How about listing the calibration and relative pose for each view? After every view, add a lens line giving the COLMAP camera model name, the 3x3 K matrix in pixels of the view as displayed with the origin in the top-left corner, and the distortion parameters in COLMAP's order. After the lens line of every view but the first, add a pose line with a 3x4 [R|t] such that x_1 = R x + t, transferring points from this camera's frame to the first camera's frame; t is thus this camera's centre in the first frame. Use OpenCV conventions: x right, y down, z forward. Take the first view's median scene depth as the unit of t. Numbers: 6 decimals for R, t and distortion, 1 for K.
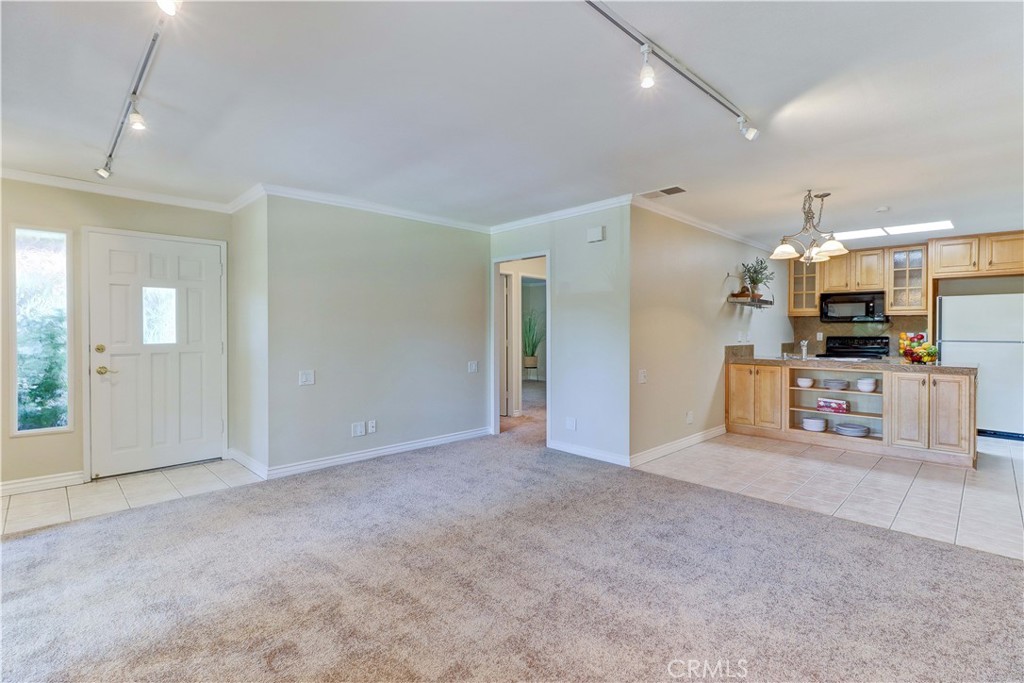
lens RADIAL K [[475.2, 0, 516.8], [0, 475.2, 337.2], [0, 0, 1]] dist [0.020258, -0.013980]
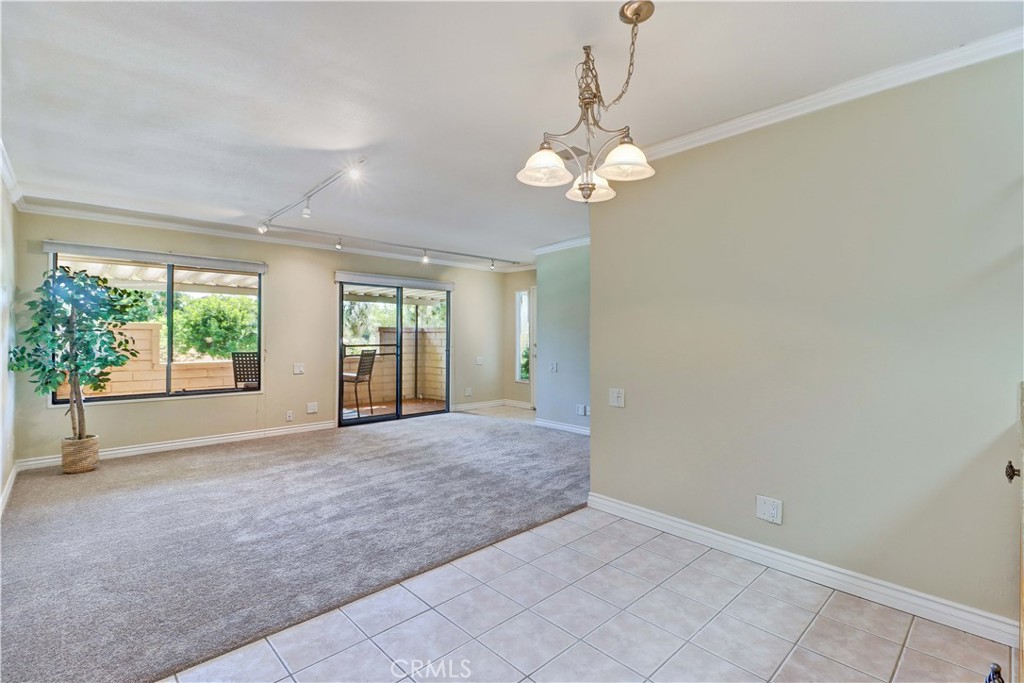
lens RADIAL K [[475.2, 0, 516.8], [0, 475.2, 337.2], [0, 0, 1]] dist [0.020258, -0.013980]
pose [[-0.029067, 0.001149, -0.999577, 1.262141], [-0.014659, 0.999891, 0.001576, -0.012569], [0.999470, 0.014699, -0.029047, 1.082054]]
